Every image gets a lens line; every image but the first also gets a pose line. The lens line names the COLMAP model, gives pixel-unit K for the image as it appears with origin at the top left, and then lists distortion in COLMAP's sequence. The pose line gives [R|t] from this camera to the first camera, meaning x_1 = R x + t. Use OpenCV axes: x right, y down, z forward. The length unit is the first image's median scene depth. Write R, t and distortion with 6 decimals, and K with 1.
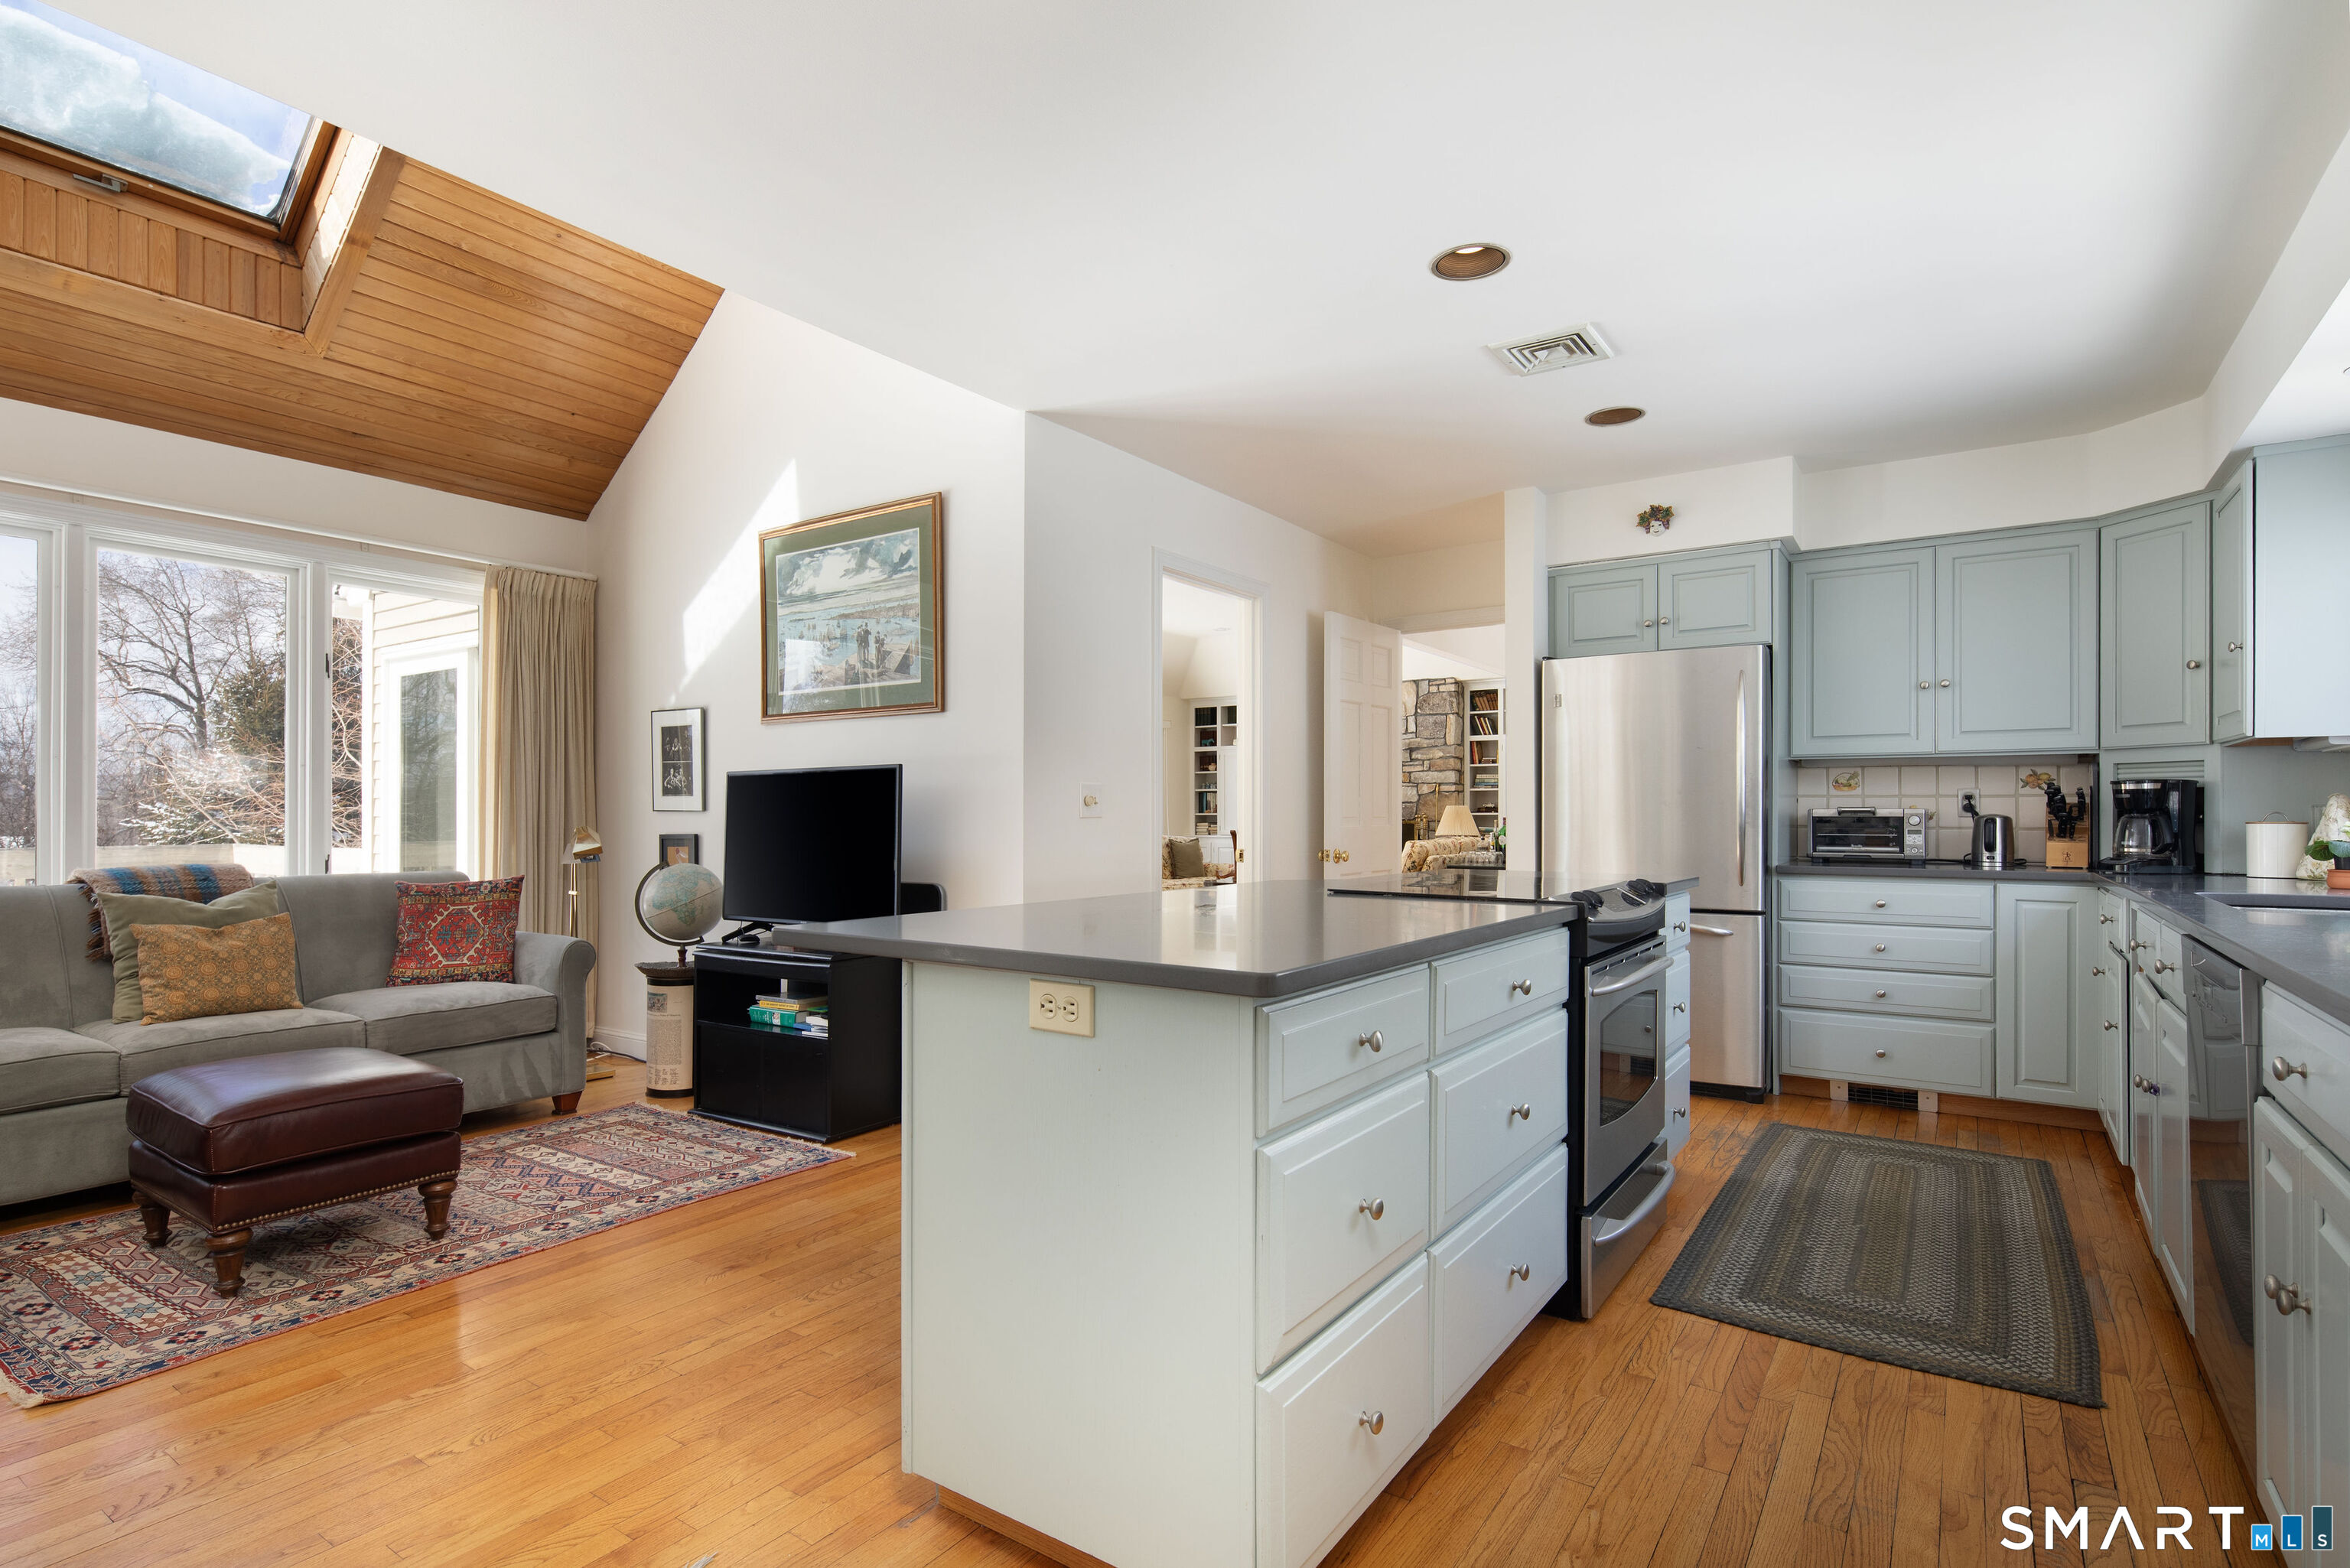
lens RADIAL K [[1142.1, 0, 1171.5], [0, 1142.1, 800.9], [0, 0, 1]] dist [-0.001192, -0.003273]
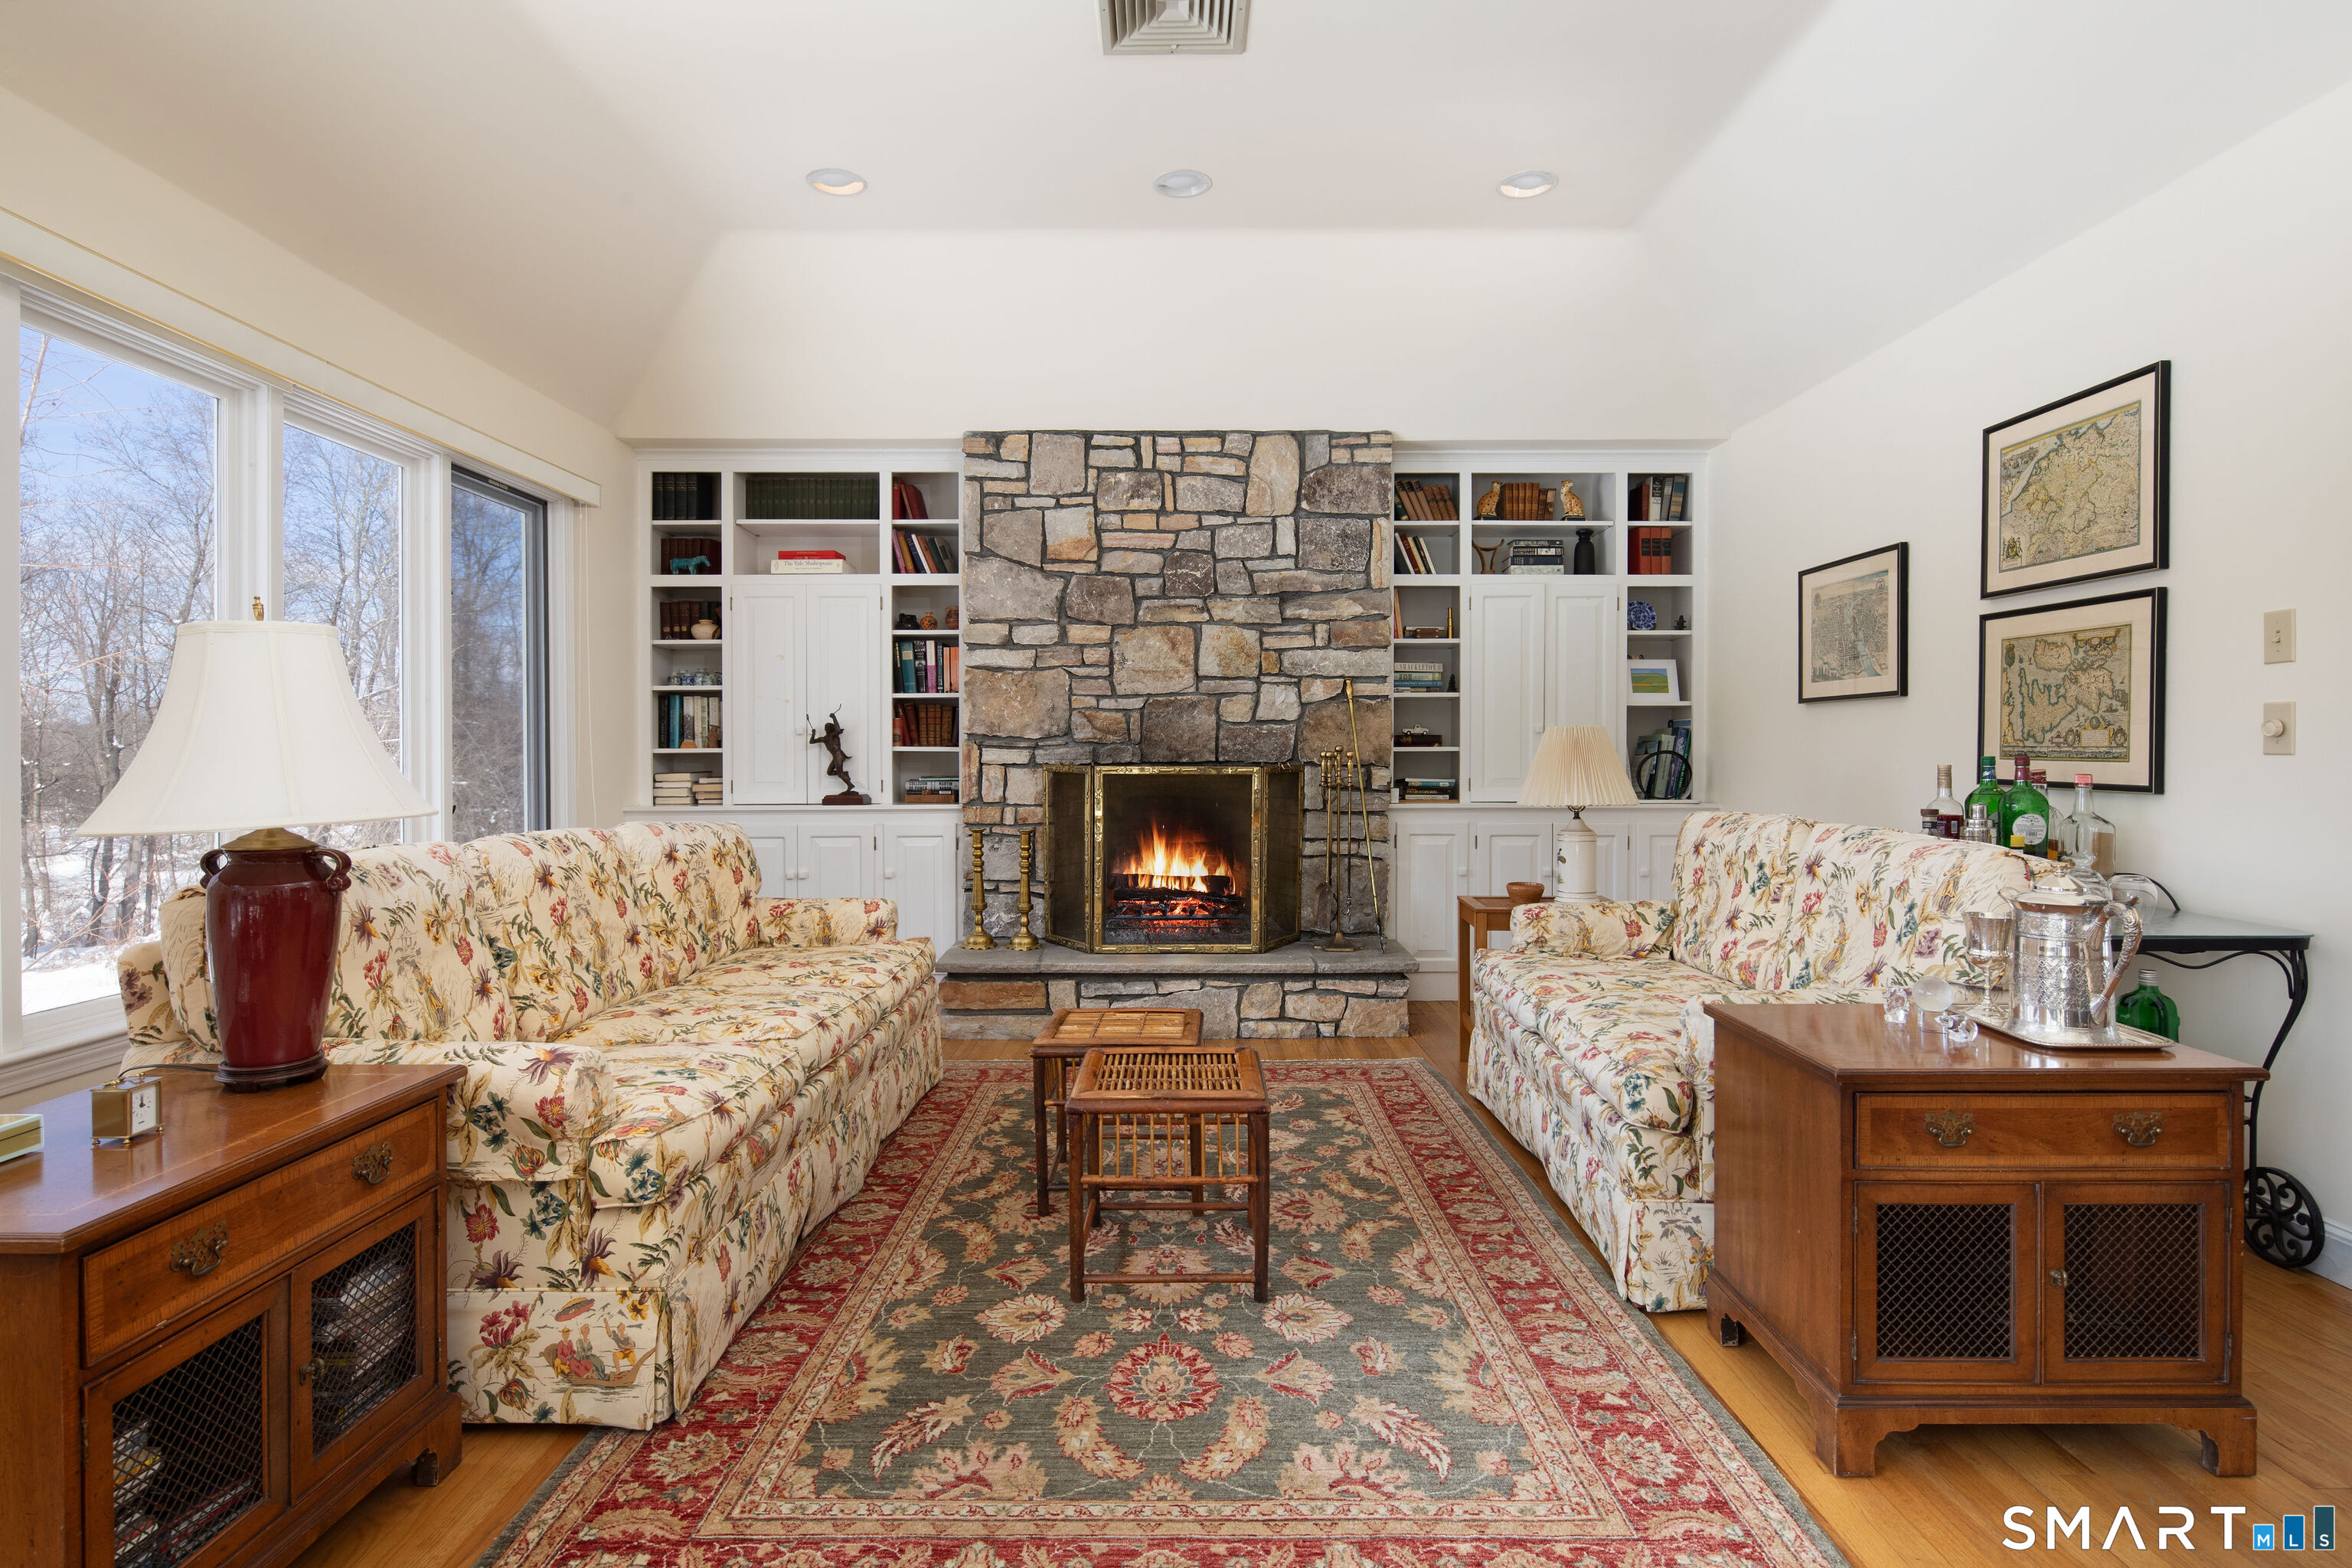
lens RADIAL K [[1143.1, 0, 1185.8], [0, 1143.1, 766.7], [0, 0, 1]] dist [-0.001192, -0.003273]
pose [[0.814231, -0.007024, 0.580498, -0.061493], [-0.005348, 0.999794, 0.019597, 0.009252], [-0.580516, -0.019061, 0.814026, 0.637087]]
